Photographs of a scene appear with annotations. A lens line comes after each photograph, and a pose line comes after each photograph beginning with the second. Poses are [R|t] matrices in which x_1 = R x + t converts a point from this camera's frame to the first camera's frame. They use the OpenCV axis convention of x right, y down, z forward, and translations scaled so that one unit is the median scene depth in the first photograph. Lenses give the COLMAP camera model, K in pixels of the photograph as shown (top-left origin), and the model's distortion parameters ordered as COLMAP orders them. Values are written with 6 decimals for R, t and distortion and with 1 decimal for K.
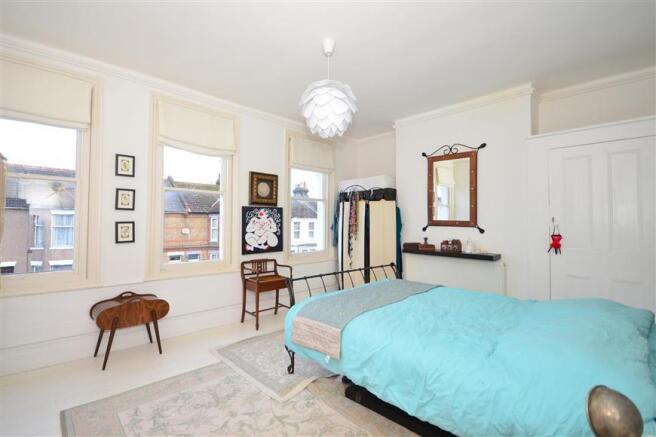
lens RADIAL K [[296.2, 0, 328.0], [0, 296.2, 218.5], [0, 0, 1]] dist [-0.000210, 0.000108]
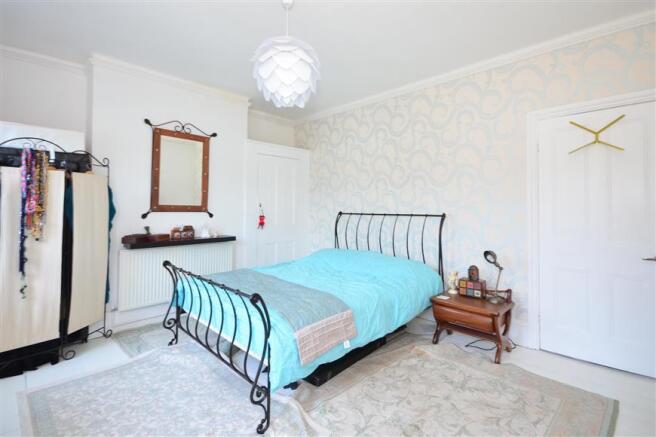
lens RADIAL K [[308.0, 0, 328.2], [0, 308.0, 205.9], [0, 0, 1]] dist [-0.001948, -0.000389]
pose [[-0.026916, -0.003167, 0.999633, -0.557424], [-0.015077, 0.999883, 0.002761, -0.000406], [-0.999524, -0.014998, -0.026961, 0.582806]]
